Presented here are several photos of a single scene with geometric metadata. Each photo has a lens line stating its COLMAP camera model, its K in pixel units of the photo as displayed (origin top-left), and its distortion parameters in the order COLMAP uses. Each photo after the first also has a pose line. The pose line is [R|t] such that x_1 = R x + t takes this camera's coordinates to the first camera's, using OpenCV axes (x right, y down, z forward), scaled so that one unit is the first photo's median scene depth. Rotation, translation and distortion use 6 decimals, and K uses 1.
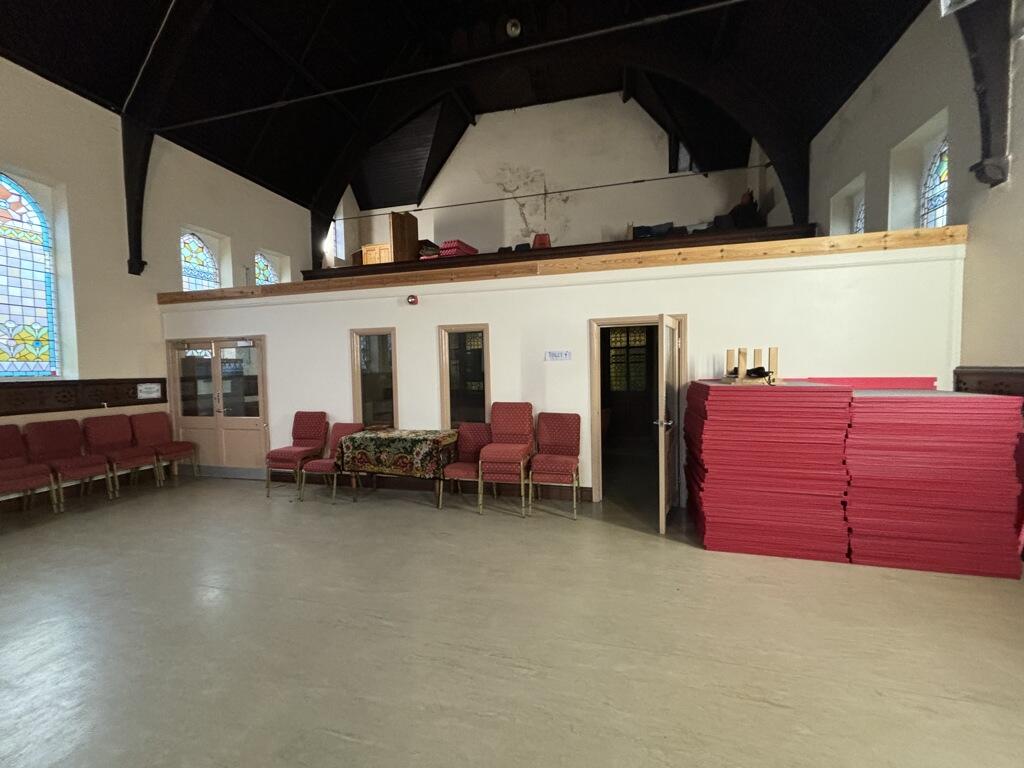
lens RADIAL K [[404.8, 0, 513.4], [0, 404.8, 388.6], [0, 0, 1]] dist [0.003559, 0.000246]
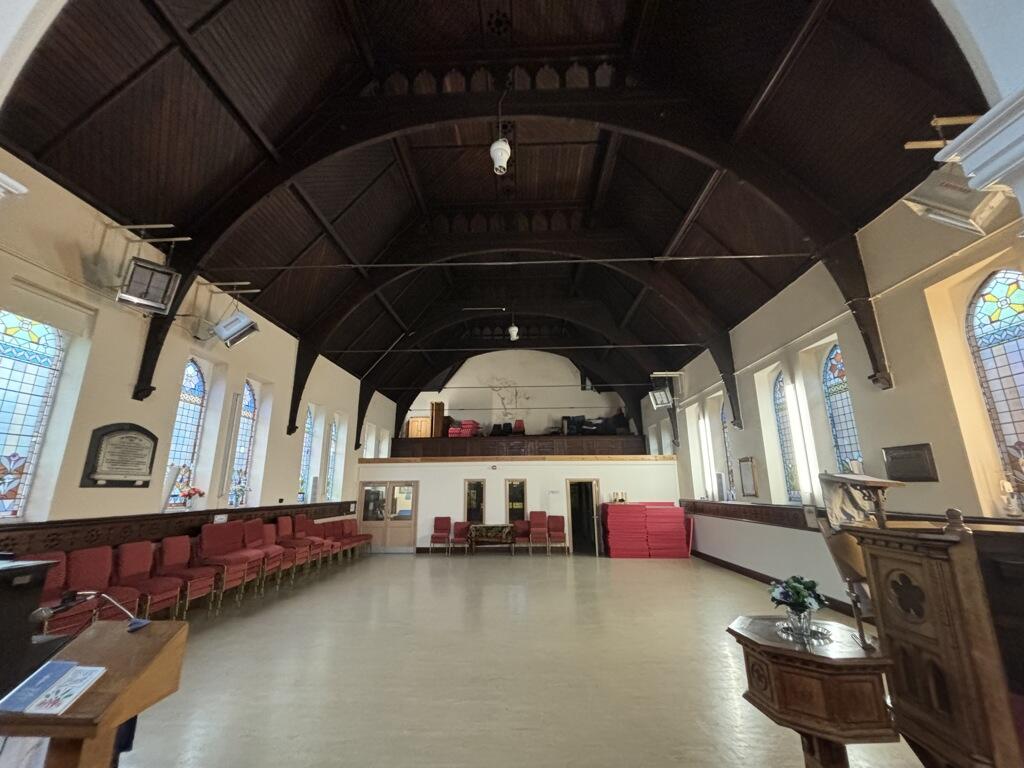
lens RADIAL K [[404.8, 0, 513.4], [0, 404.8, 388.6], [0, 0, 1]] dist [0.003559, 0.000246]
pose [[0.974261, 0.063971, 0.216157, -0.690827], [0.001441, 0.957101, -0.289750, 0.029766], [-0.225420, 0.282603, 0.932374, -1.432522]]
